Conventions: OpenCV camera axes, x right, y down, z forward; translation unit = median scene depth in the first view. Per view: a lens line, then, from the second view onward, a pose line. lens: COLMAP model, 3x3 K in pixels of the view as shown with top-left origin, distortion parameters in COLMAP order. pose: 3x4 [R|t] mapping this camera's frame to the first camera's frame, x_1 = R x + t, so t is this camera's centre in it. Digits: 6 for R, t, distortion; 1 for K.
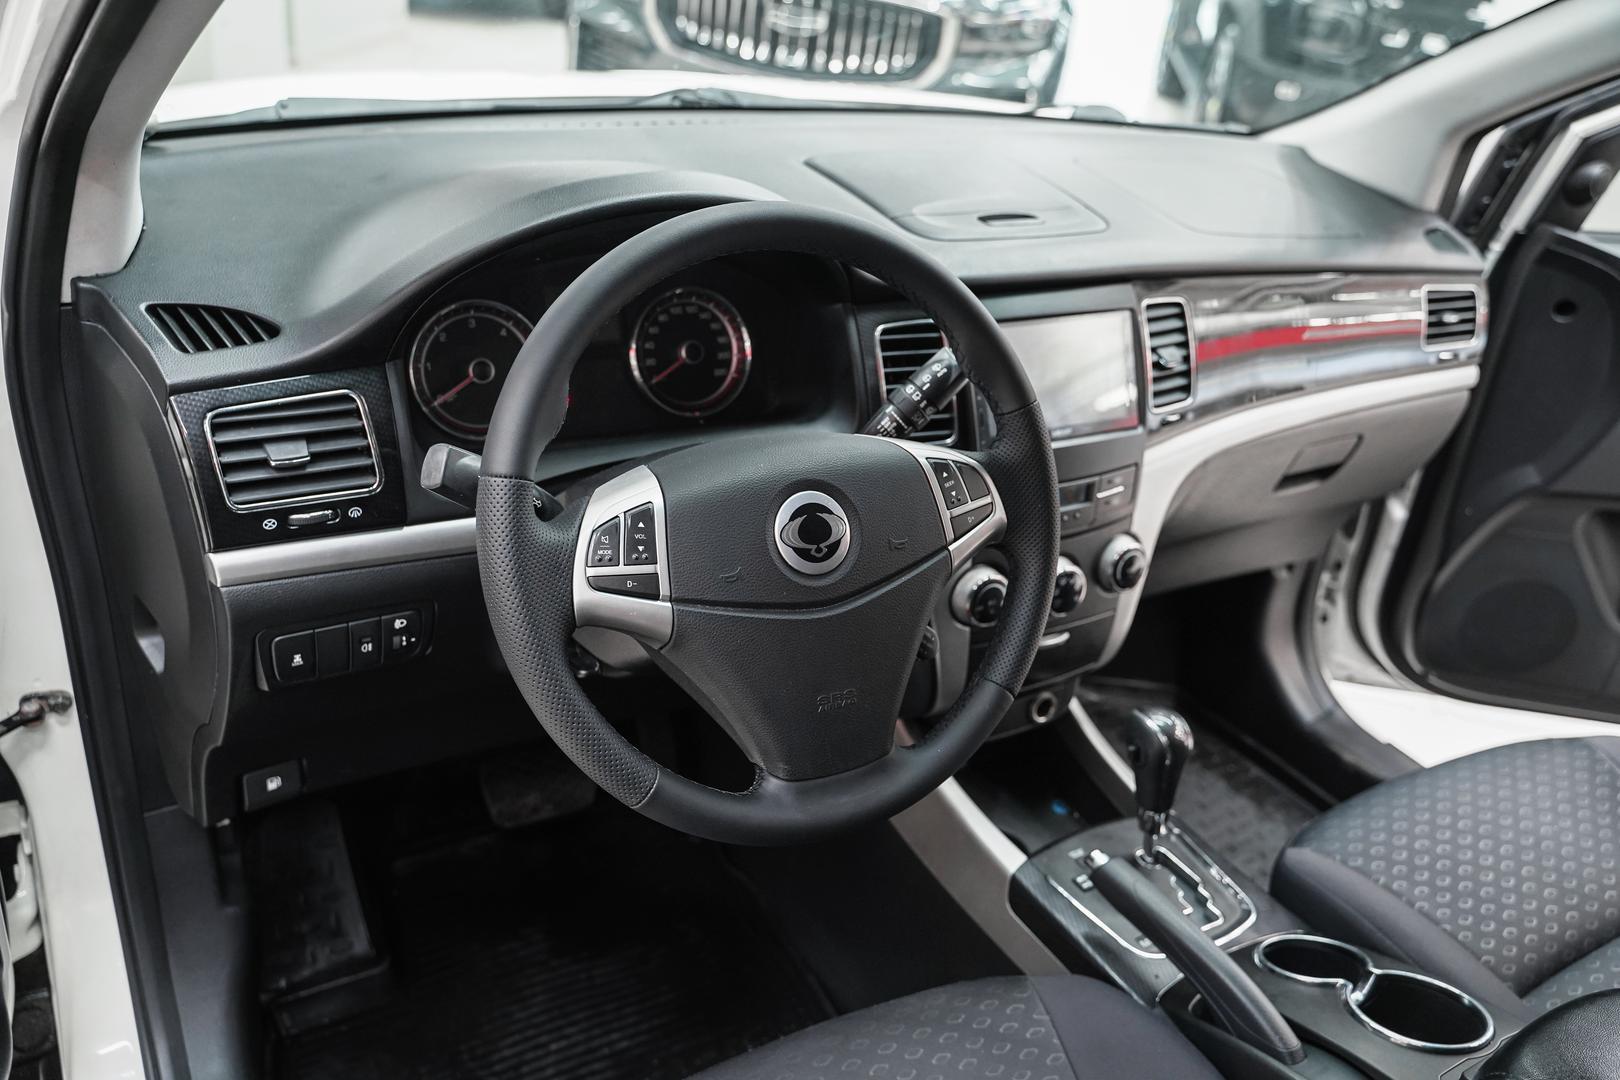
lens RADIAL K [[1282.7, 0, 810.0], [0, 1282.7, 540.0], [0, 0, 1]] dist [-0.019397, 0.012499]
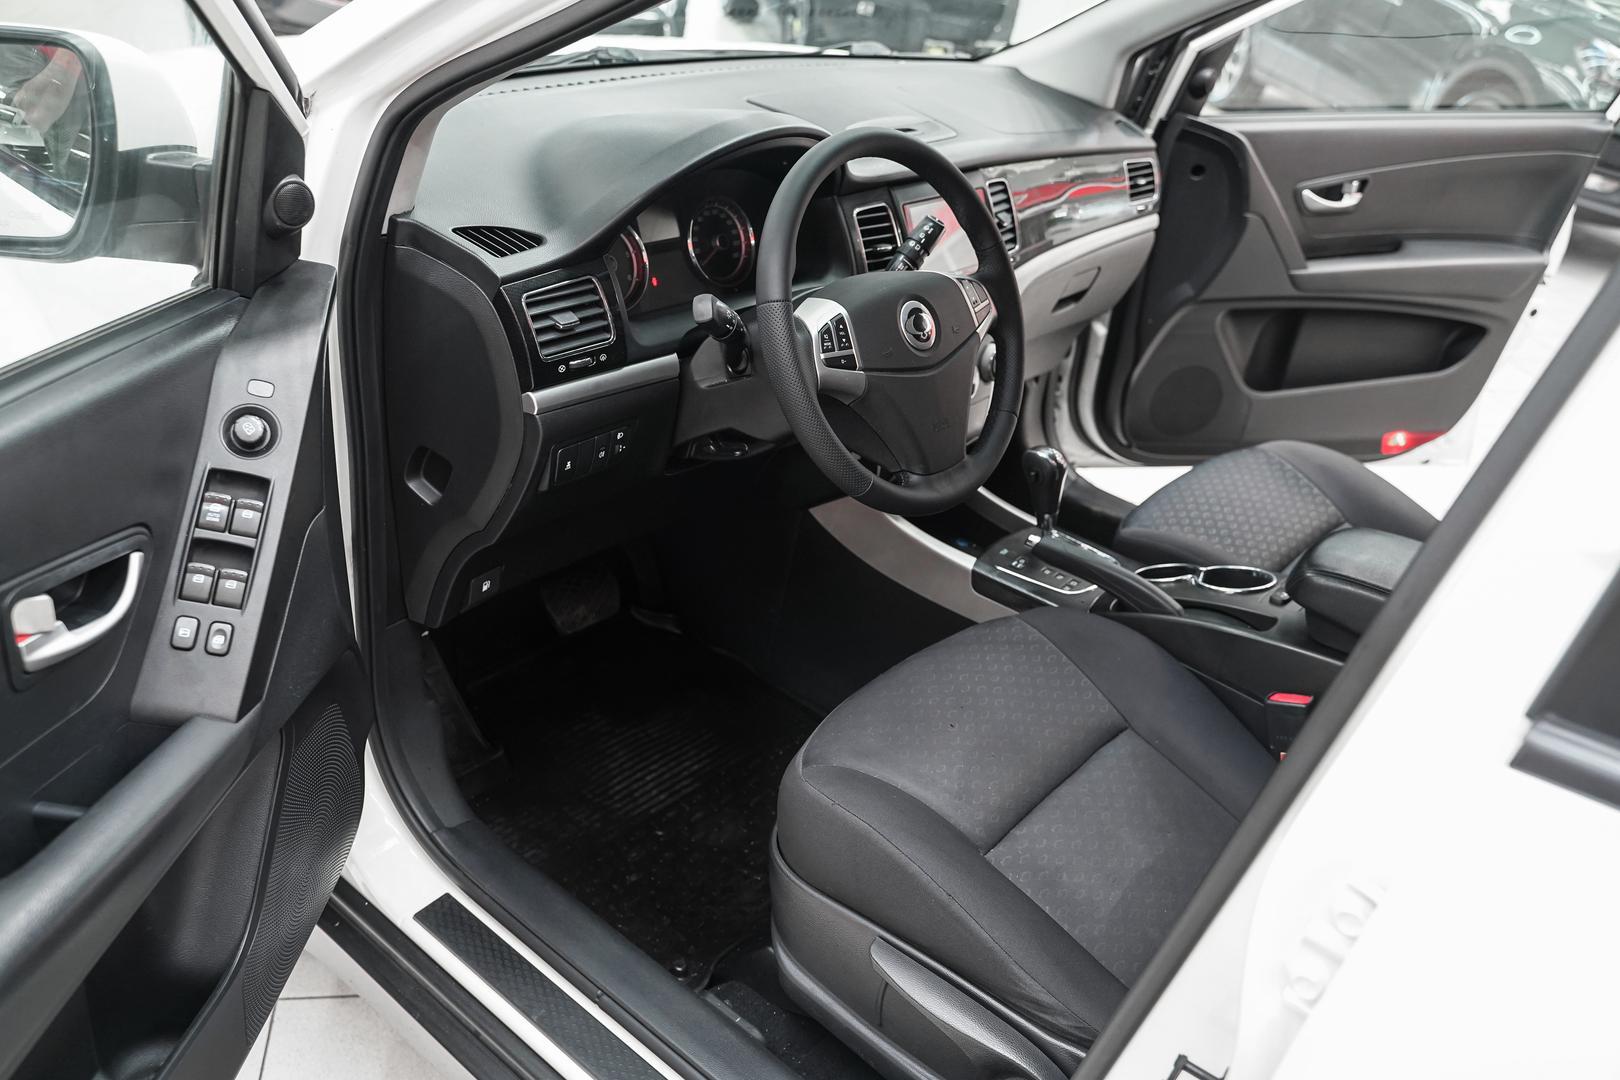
lens RADIAL K [[1282.7, 0, 810.0], [0, 1282.7, 540.0], [0, 0, 1]] dist [-0.019397, 0.012499]
pose [[0.941895, -0.163207, 0.293592, -0.422344], [0.147684, 0.986229, 0.074446, 0.079150], [-0.301699, -0.026761, 0.953027, -0.352048]]
